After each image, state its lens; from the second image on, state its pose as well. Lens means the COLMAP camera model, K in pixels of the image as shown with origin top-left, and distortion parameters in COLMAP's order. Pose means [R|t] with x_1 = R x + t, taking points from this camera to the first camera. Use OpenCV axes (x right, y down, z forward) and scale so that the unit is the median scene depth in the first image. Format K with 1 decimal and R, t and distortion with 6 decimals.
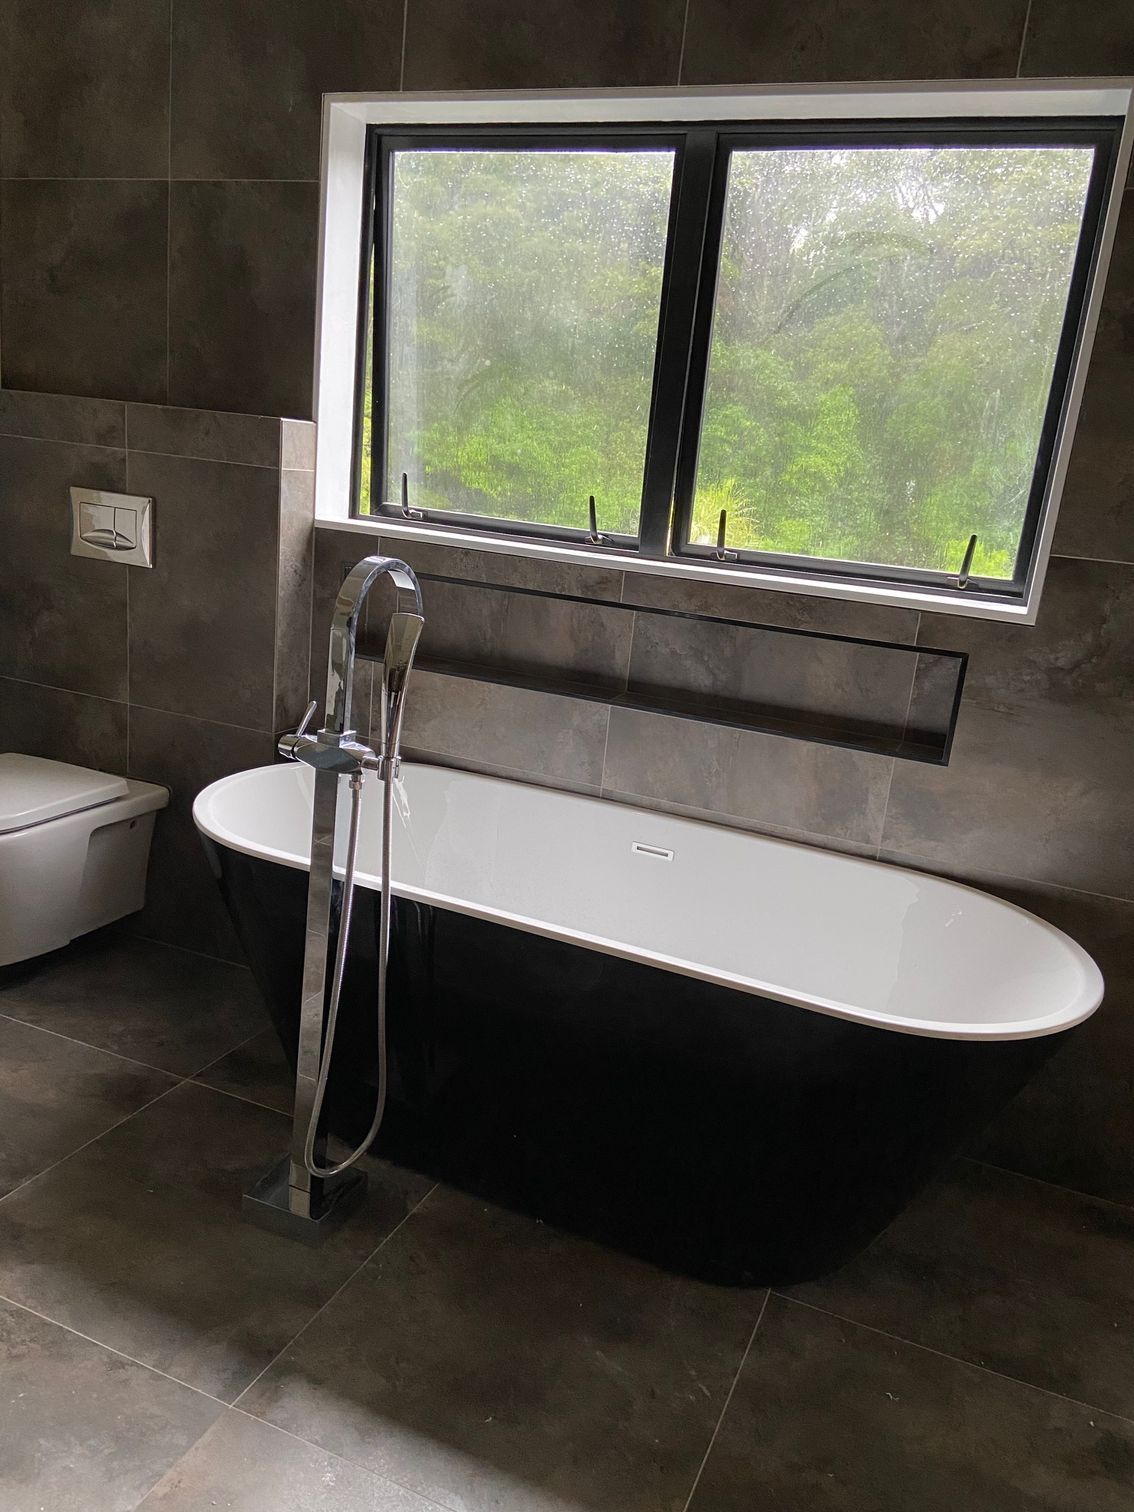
lens RADIAL K [[1139.3, 0, 574.2], [0, 1139.3, 747.3], [0, 0, 1]] dist [0.123456, -0.155350]
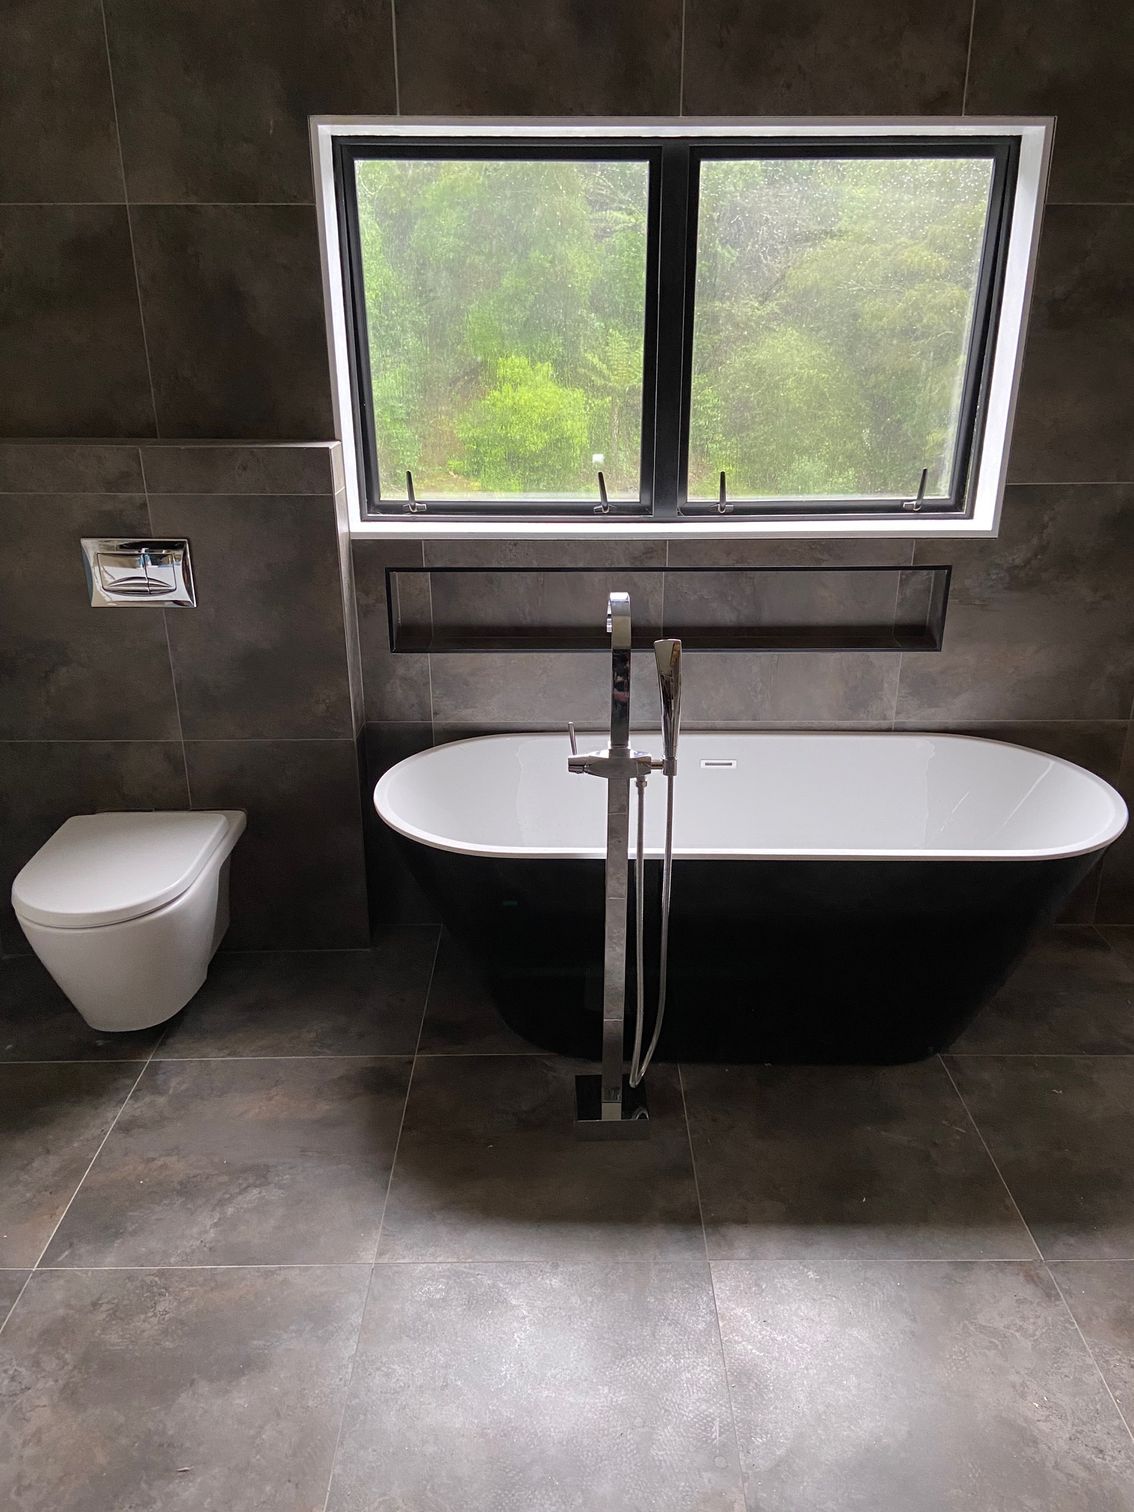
lens RADIAL K [[1139.3, 0, 574.2], [0, 1139.3, 747.3], [0, 0, 1]] dist [0.123456, -0.155350]
pose [[0.911558, -0.235600, 0.336978, -0.497482], [0.184952, 0.966912, 0.175709, -0.175391], [-0.367225, -0.097845, 0.924971, -0.074116]]
